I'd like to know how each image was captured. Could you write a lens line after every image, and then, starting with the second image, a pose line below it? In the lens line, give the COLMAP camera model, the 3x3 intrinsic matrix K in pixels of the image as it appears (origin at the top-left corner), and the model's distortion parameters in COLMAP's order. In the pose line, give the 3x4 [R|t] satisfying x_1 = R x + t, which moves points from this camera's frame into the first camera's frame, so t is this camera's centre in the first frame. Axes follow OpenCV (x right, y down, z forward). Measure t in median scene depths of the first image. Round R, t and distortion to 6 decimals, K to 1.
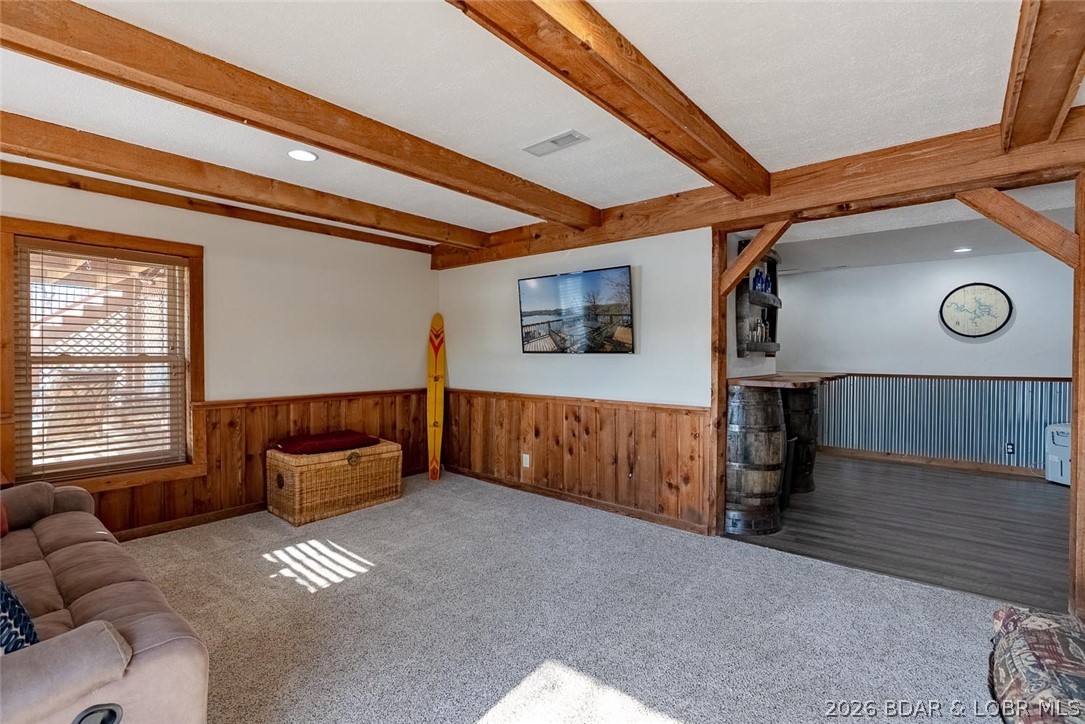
lens RADIAL K [[494.8, 0, 539.1], [0, 494.8, 358.5], [0, 0, 1]] dist [-0.012982, 0.007897]
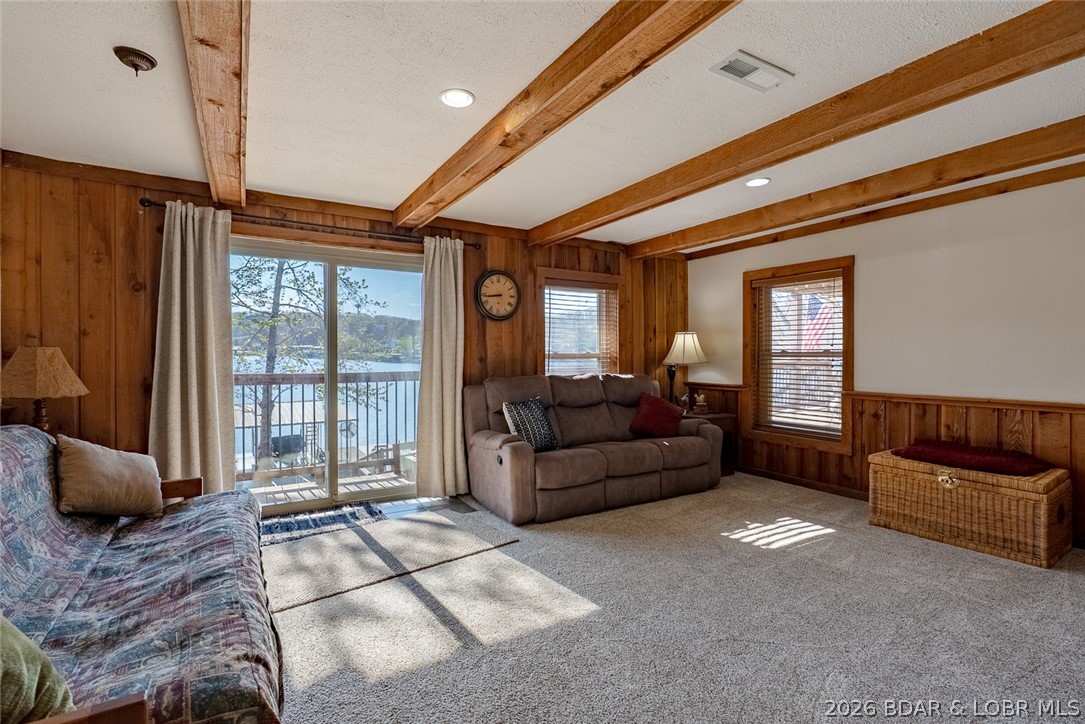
lens RADIAL K [[494.8, 0, 539.1], [0, 494.8, 358.5], [0, 0, 1]] dist [-0.012982, 0.007897]
pose [[-0.307344, 0.003443, -0.951592, 0.637395], [-0.010845, 0.999916, 0.007120, 0.011565], [0.951537, 0.012509, -0.307281, 0.666863]]
